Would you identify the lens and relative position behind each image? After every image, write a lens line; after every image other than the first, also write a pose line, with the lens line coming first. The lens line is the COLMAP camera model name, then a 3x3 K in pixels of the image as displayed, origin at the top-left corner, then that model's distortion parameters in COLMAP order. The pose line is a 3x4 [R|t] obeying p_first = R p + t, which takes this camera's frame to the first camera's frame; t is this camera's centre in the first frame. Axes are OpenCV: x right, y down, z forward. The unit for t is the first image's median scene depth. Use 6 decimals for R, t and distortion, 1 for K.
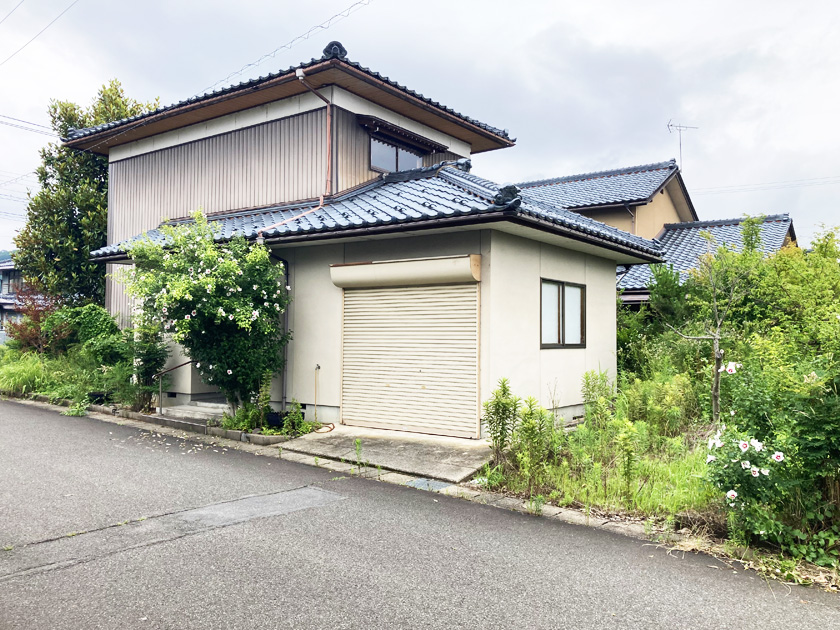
lens RADIAL K [[700.6, 0, 420.0], [0, 700.6, 315.0], [0, 0, 1]] dist [-0.011945, -0.002877]
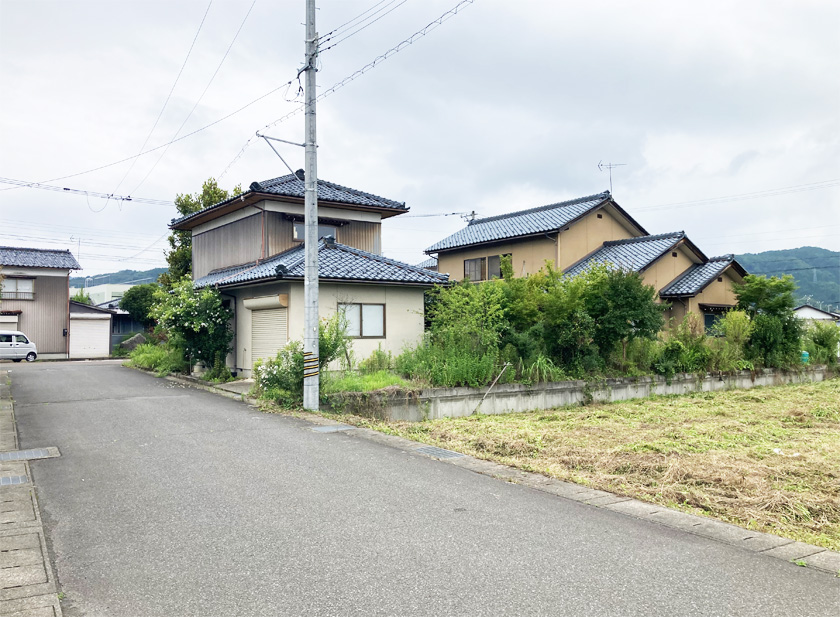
lens RADIAL K [[692.4, 0, 420.0], [0, 692.4, 308.5], [0, 0, 1]] dist [0.001773, -0.003387]
pose [[0.953542, -0.028265, -0.299931, 0.856467], [0.027354, 0.999600, -0.007235, -0.013916], [0.300015, -0.001306, 0.953934, -0.672644]]
